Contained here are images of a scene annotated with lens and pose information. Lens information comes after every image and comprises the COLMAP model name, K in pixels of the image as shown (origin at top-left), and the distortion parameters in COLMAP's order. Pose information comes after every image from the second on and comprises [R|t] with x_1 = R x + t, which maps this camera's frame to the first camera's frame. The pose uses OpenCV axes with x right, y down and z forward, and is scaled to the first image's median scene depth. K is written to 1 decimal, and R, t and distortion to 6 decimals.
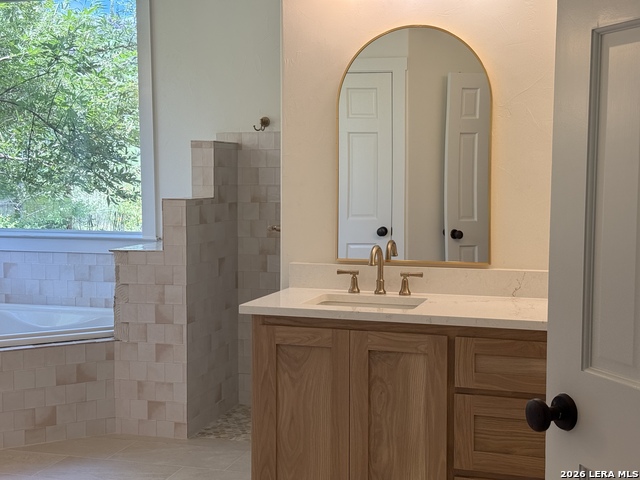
lens RADIAL K [[899.6, 0, 320.0], [0, 899.6, 240.0], [0, 0, 1]] dist [0.127879, -0.053583]
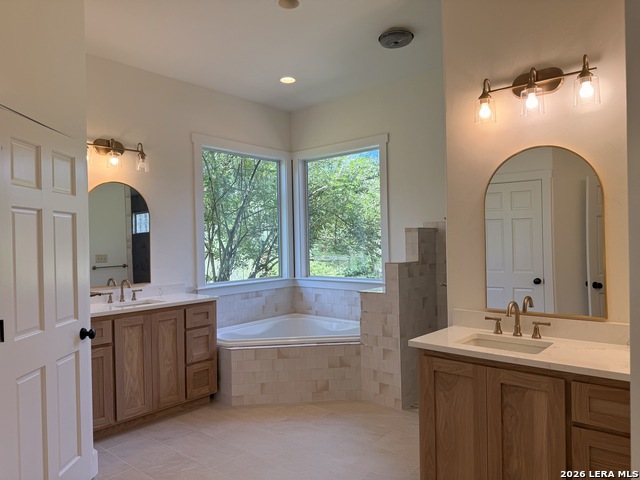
lens RADIAL K [[440.8, 0, 331.3], [0, 440.8, 238.9], [0, 0, 1]] dist [0.091125, -0.140572]
pose [[0.917467, -0.018871, -0.397364, 0.067650], [-0.009623, 0.997529, -0.069590, -0.033195], [0.397695, 0.067670, 0.915019, 0.200525]]
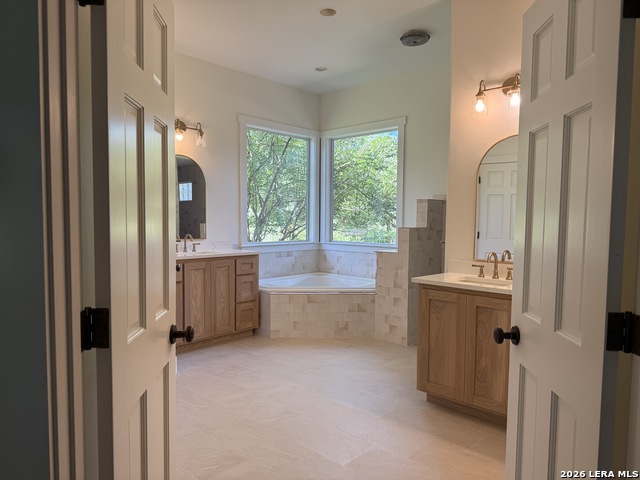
lens RADIAL K [[456.4, 0, 321.8], [0, 456.4, 243.9], [0, 0, 1]] dist [0.080912, -0.000993]
pose [[0.894623, 0.032811, -0.445615, 0.142585], [-0.042450, 0.999030, -0.011665, 0.012433], [0.444800, 0.029352, 0.895149, -0.015343]]
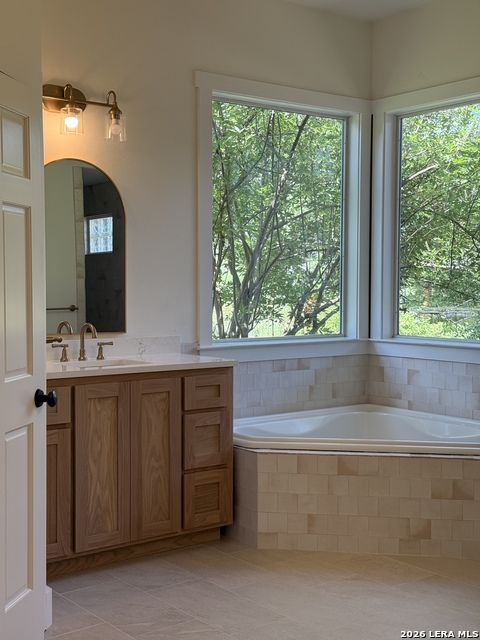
lens RADIAL K [[899.6, 0, 240.0], [0, 899.6, 320.0], [0, 0, 1]] dist [0.127879, -0.053583]
pose [[0.809753, 0.025557, -0.586214, 0.113109], [-0.045643, 0.998767, -0.019506, -0.002239], [0.584992, 0.042552, 0.809922, 0.092350]]
